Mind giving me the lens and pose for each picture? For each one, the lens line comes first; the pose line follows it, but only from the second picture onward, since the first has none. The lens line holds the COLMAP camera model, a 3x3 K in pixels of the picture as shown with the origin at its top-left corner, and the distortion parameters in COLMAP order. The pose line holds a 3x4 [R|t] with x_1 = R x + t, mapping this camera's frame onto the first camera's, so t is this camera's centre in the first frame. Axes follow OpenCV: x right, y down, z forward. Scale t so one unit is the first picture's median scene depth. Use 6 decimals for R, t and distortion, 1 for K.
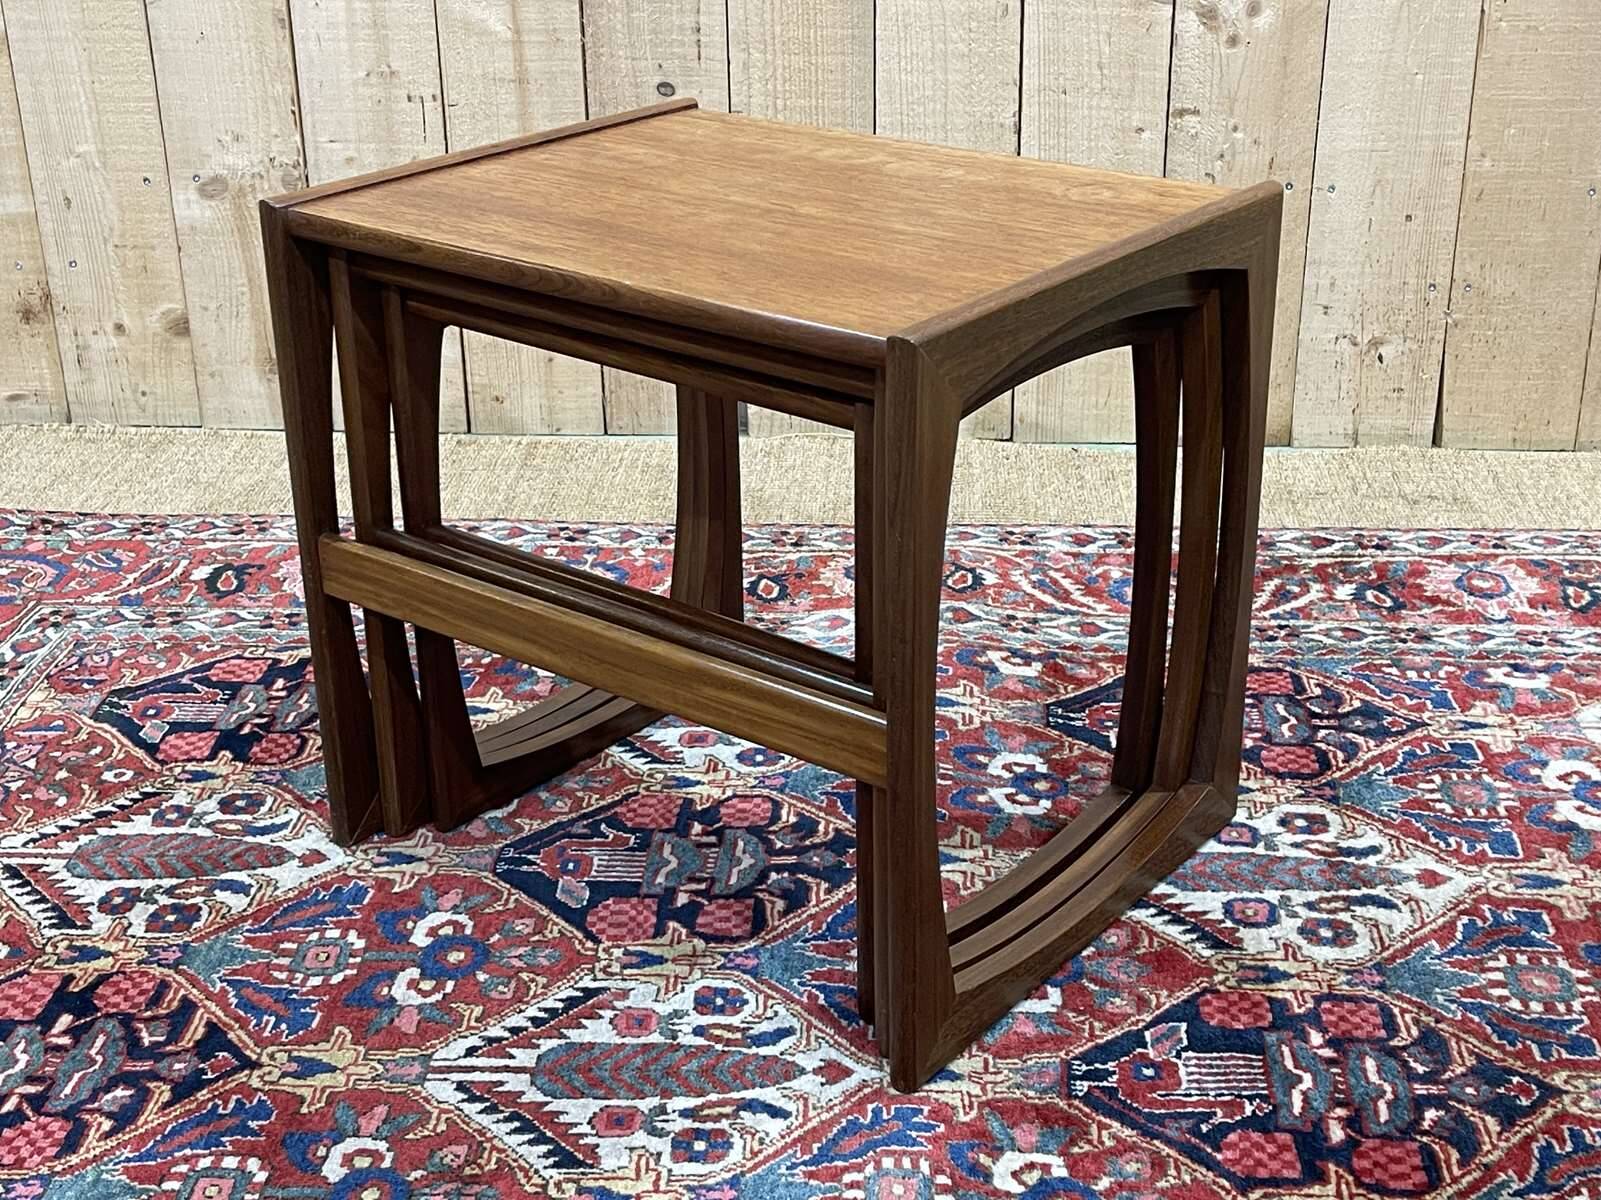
lens RADIAL K [[2203.8, 0, 810.0], [0, 2203.8, 591.3], [0, 0, 1]] dist [0.041826, 0.000000]
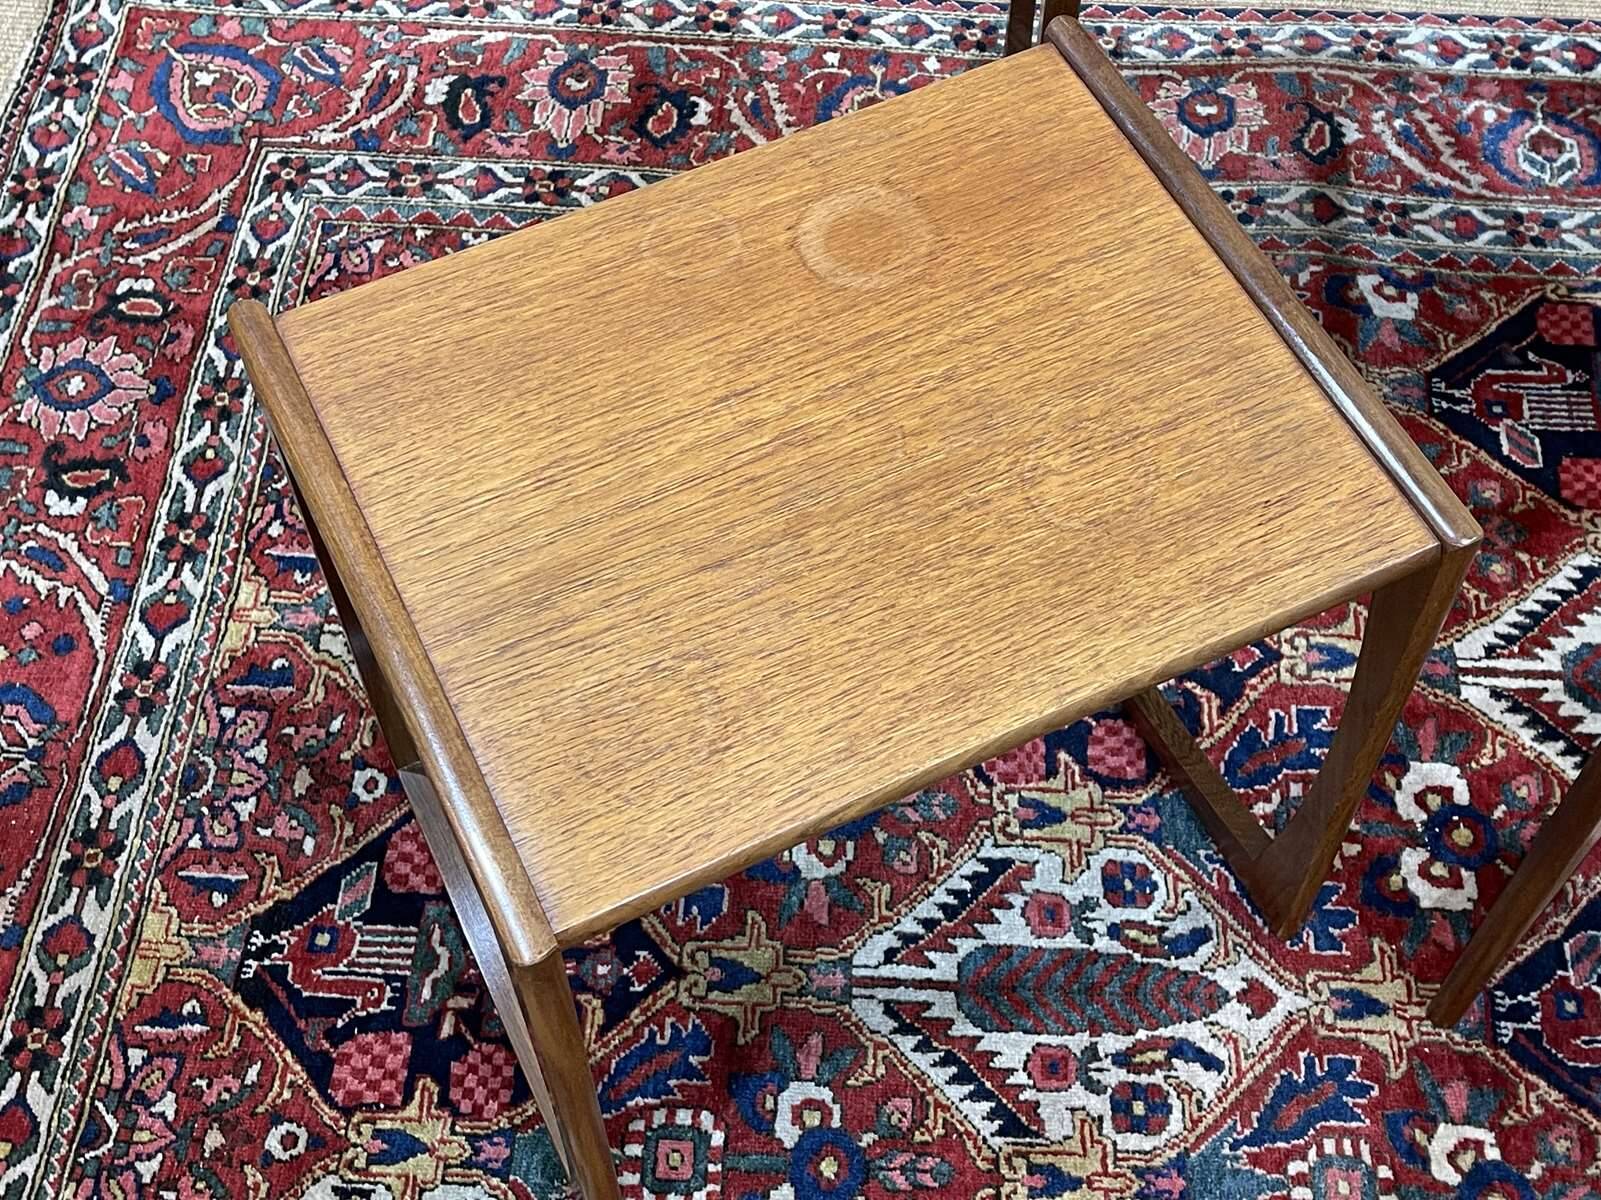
lens RADIAL K [[2108.2, 0, 830.8], [0, 2108.2, 608.3], [0, 0, 1]] dist [0.049659, 0.000000]
pose [[0.999789, 0.010657, 0.017537, -0.156667], [-0.018591, 0.832207, 0.554154, -0.357246], [-0.008689, -0.554363, 0.832229, 0.229658]]
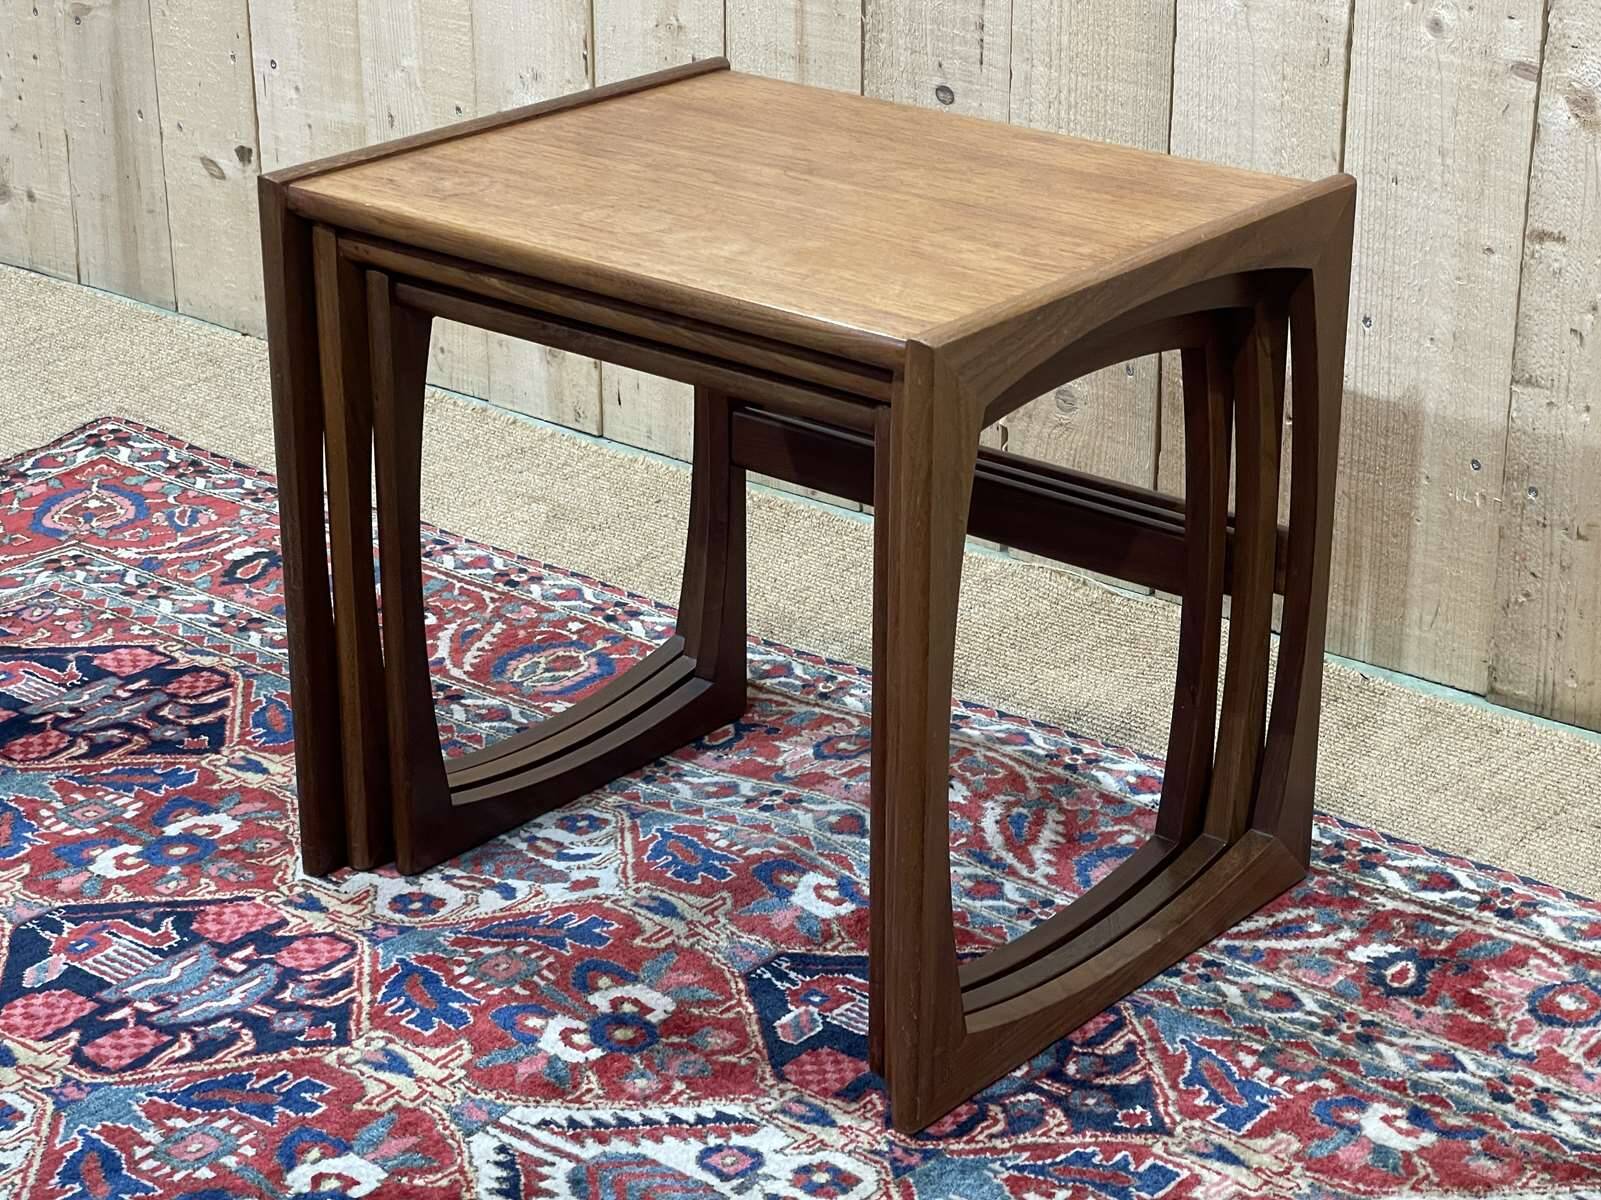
lens RADIAL K [[3205.6, 0, 785.4], [0, 3205.6, 555.7], [0, 0, 1]] dist [0.181972, 0.000000]
pose [[0.807150, 0.226347, -0.545230, 0.708076], [-0.245831, 0.968561, 0.038165, -0.129591], [0.536727, 0.103230, 0.837417, 0.048656]]
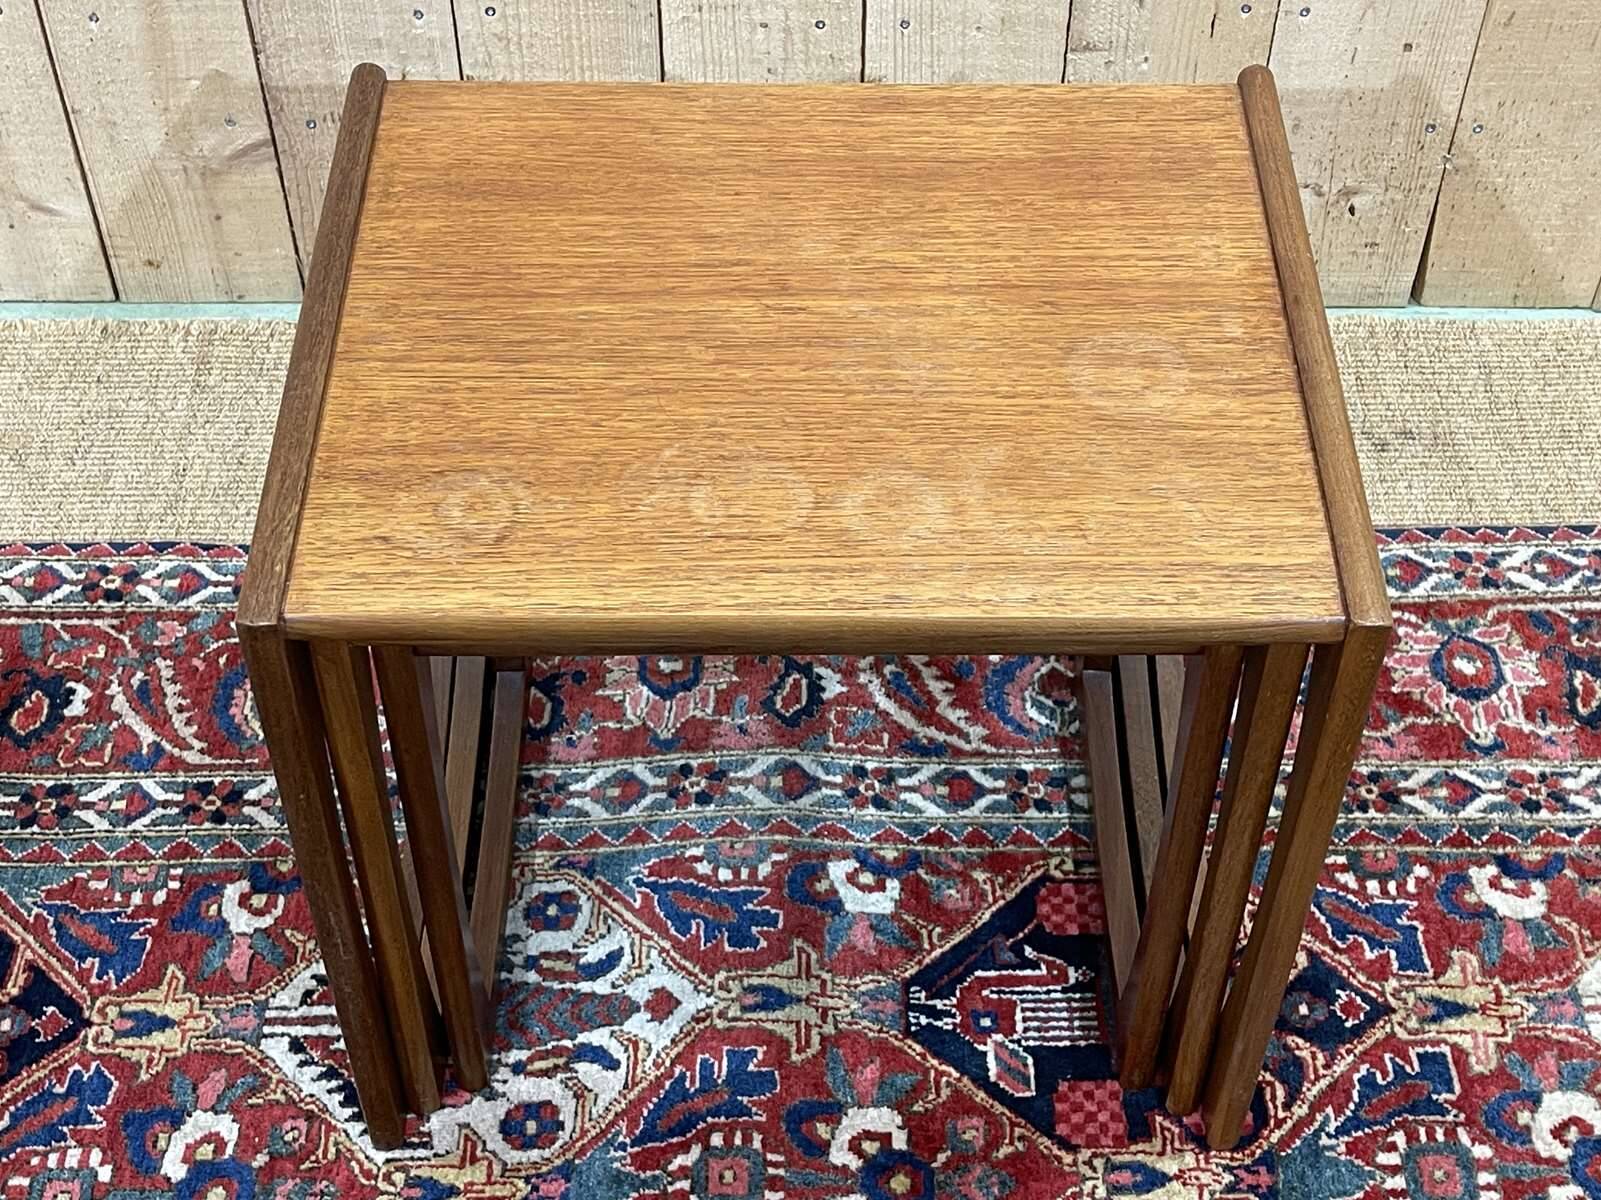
lens RADIAL K [[2363.9, 0, 803.8], [0, 2363.9, 598.4], [0, 0, 1]] dist [0.052243, 0.000000]
pose [[0.997380, -0.041824, 0.059025, 0.029895], [0.014189, 0.913178, 0.407314, -0.419298], [-0.070936, -0.405409, 0.911379, 0.313702]]
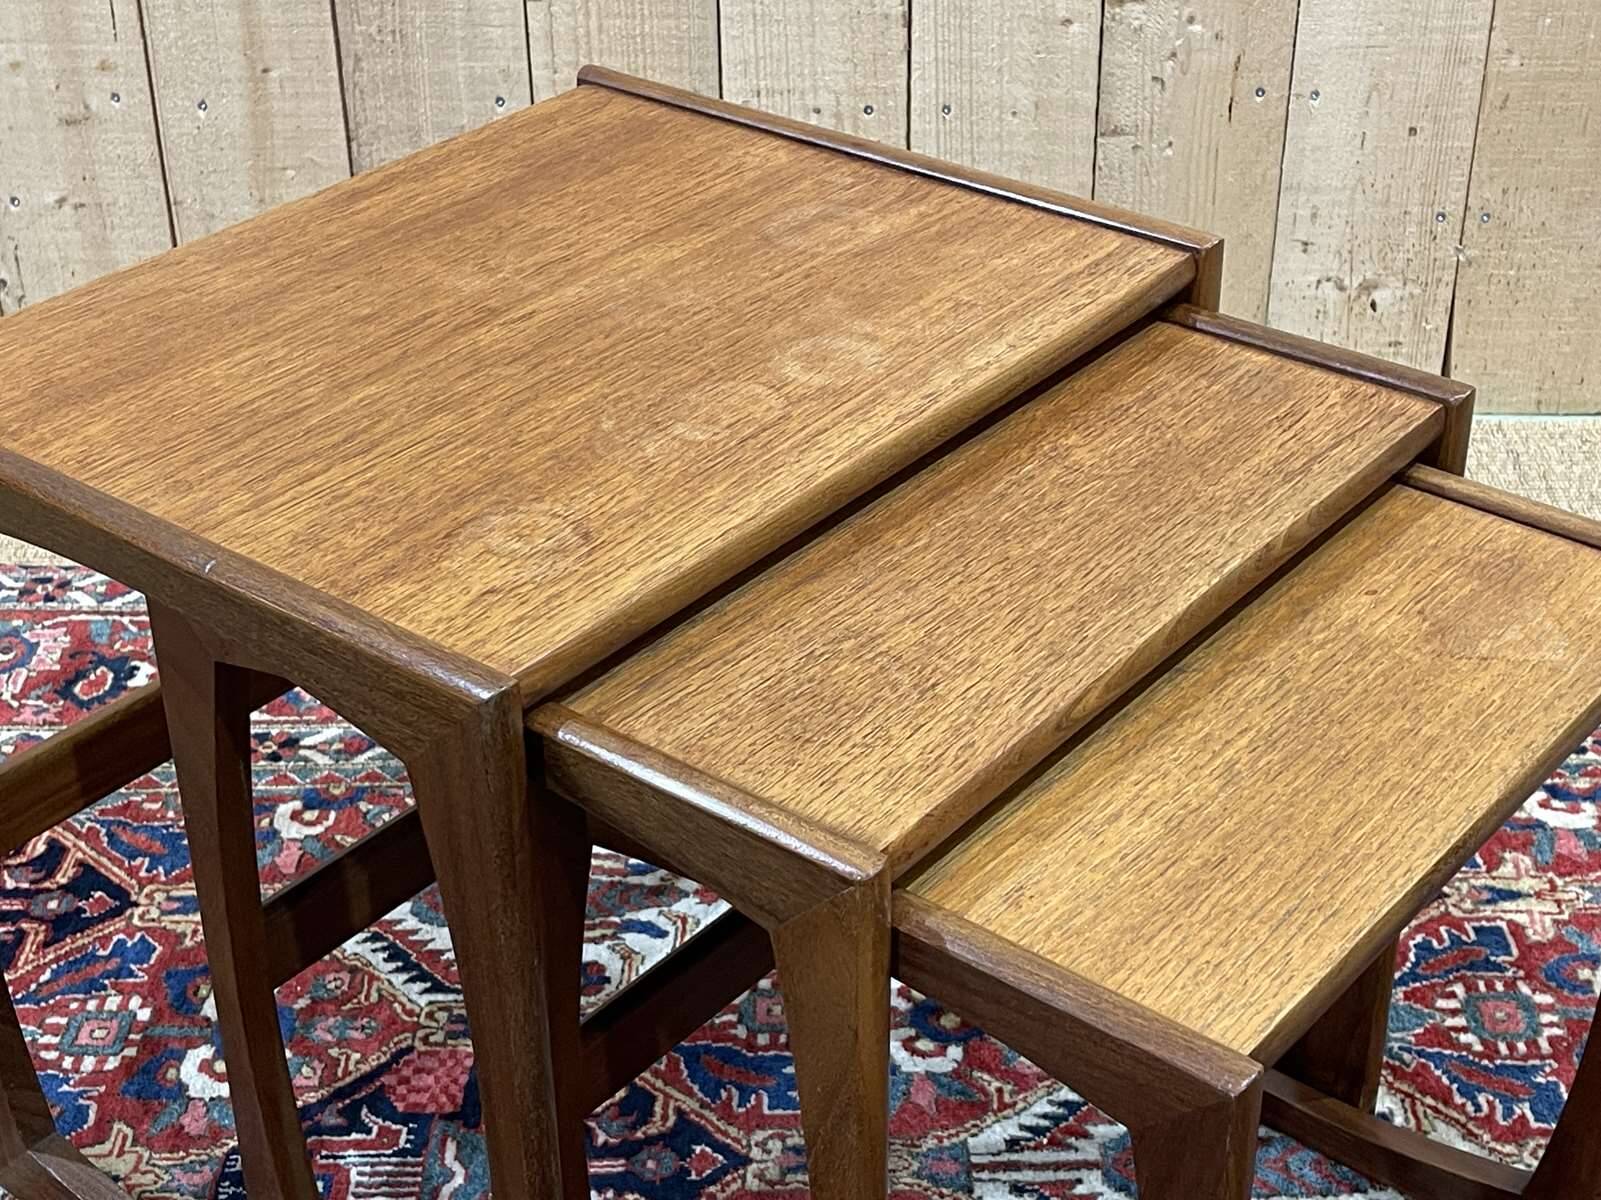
lens RADIAL K [[2498.1, 0, 834.7], [0, 2498.1, 604.3], [0, 0, 1]] dist [0.058173, 0.000000]
pose [[0.998048, -0.025434, 0.057033, 0.019337], [0.017881, 0.991453, 0.129230, -0.158776], [-0.059832, -0.127958, 0.989973, 0.159811]]
